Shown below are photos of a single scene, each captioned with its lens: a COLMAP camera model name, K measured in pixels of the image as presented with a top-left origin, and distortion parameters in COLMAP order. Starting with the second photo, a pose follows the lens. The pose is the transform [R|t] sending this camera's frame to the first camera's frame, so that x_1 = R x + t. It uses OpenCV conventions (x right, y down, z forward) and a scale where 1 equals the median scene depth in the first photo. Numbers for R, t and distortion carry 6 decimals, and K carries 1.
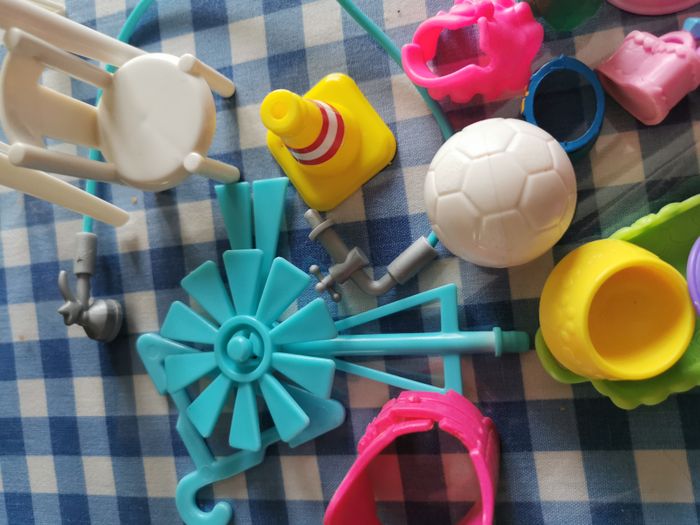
lens RADIAL K [[565.6, 0, 350.0], [0, 565.6, 262.5], [0, 0, 1]] dist [-0.025793, -0.005220]
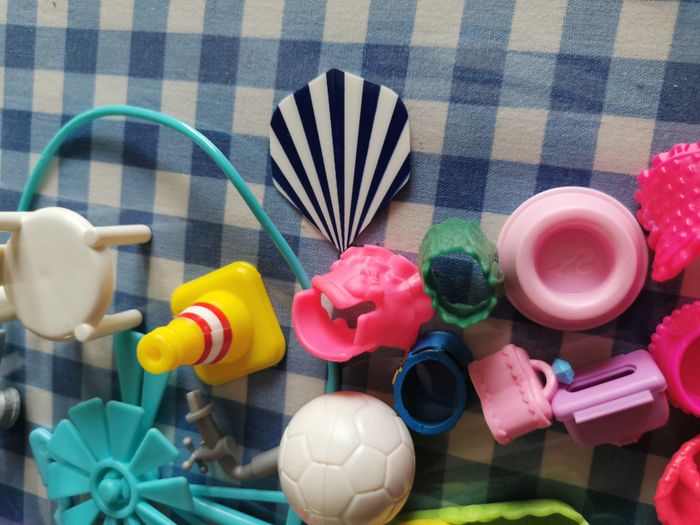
lens RADIAL K [[561.7, 0, 350.0], [0, 561.7, 262.5], [0, 0, 1]] dist [-0.032278, -0.005496]
pose [[0.974567, 0.221160, 0.036148, 0.120147], [-0.224070, 0.959302, 0.171852, -0.546213], [0.003330, -0.175581, 0.984459, 0.015613]]
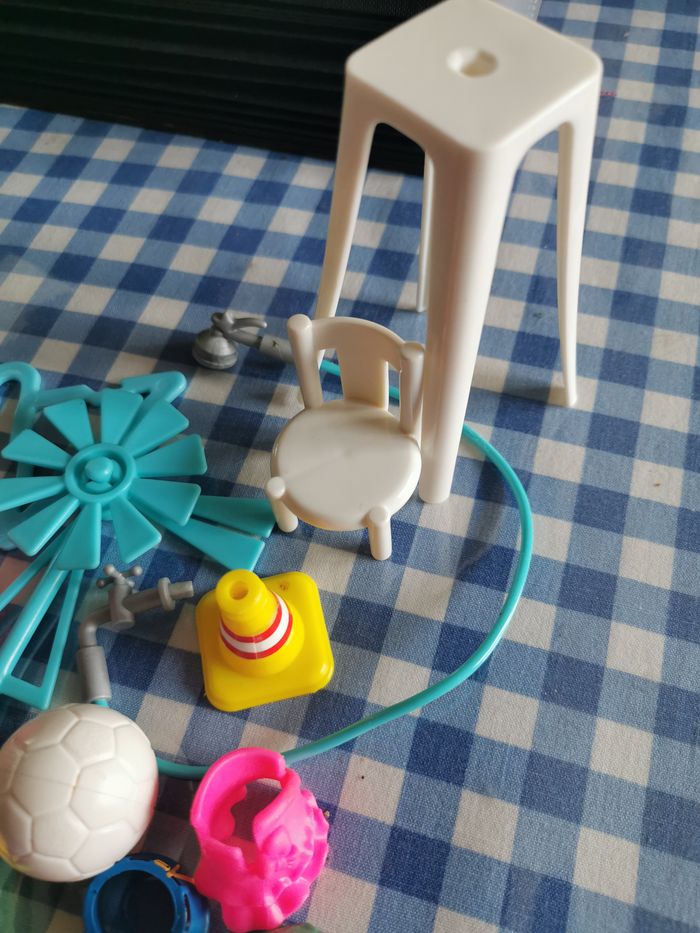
lens RADIAL K [[737.7, 0, 350.0], [0, 737.7, 466.5], [0, 0, 1]] dist [-0.004727, -0.029887]
pose [[-0.359403, 0.918401, -0.165434, -0.140733], [-0.918746, -0.317177, 0.235168, -0.519188], [0.163507, 0.236512, 0.957772, -0.133827]]
